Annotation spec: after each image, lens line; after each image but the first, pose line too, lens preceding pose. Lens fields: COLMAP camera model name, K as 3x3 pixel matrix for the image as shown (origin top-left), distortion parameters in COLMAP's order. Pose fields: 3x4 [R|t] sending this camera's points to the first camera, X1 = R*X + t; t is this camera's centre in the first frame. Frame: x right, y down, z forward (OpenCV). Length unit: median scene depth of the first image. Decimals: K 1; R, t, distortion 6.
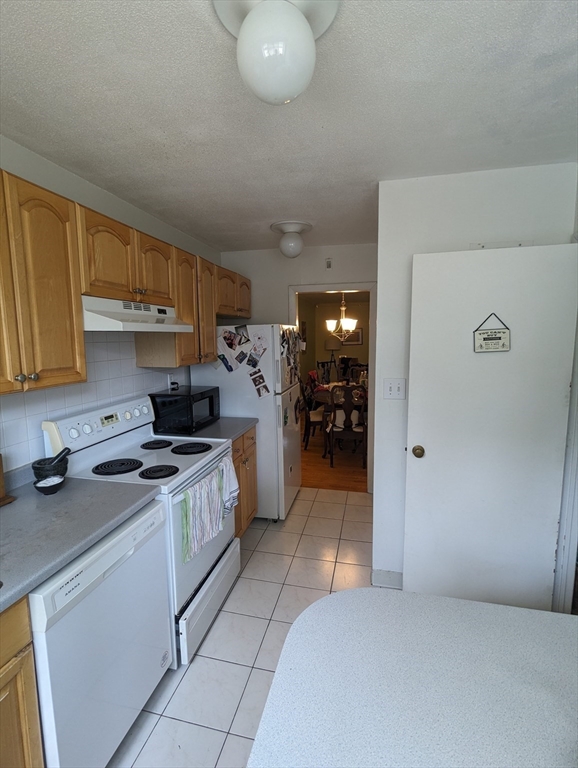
lens RADIAL K [[364.9, 0, 289.9], [0, 364.9, 379.8], [0, 0, 1]] dist [-0.001568, 0.001731]
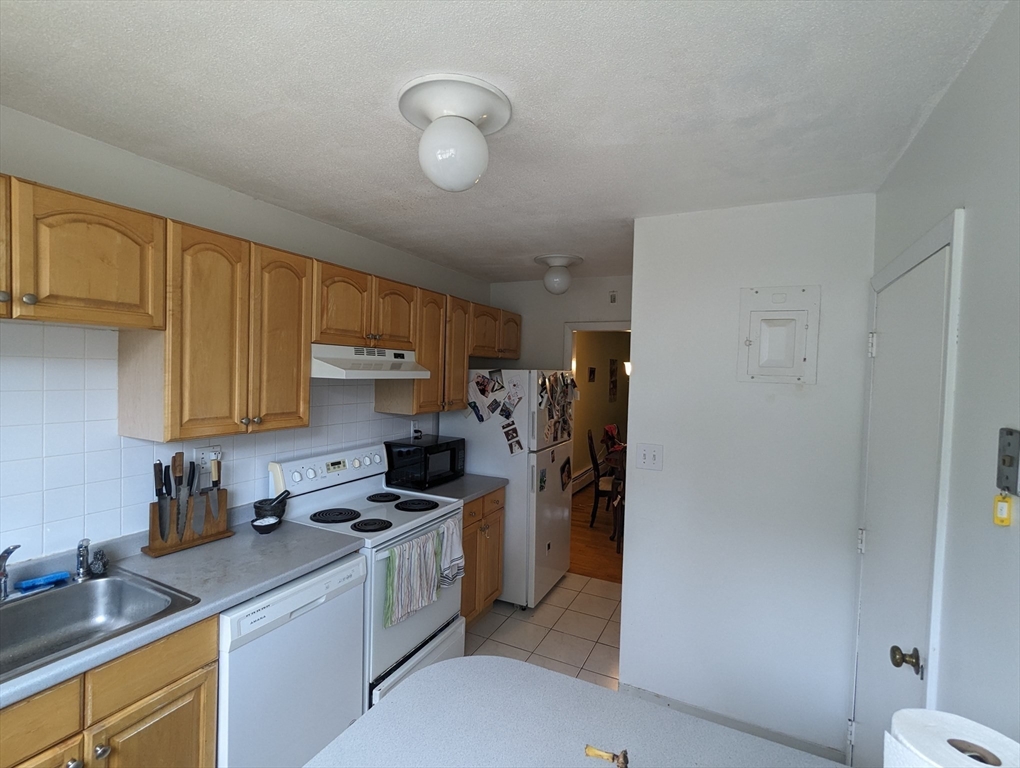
lens RADIAL K [[484.6, 0, 509.6], [0, 484.6, 383.2], [0, 0, 1]] dist [-0.001568, 0.001731]
pose [[0.973357, 0.042627, -0.225298, 0.242643], [-0.063735, 0.994145, -0.087256, -0.027261], [0.220260, 0.099291, 0.970375, -0.172347]]
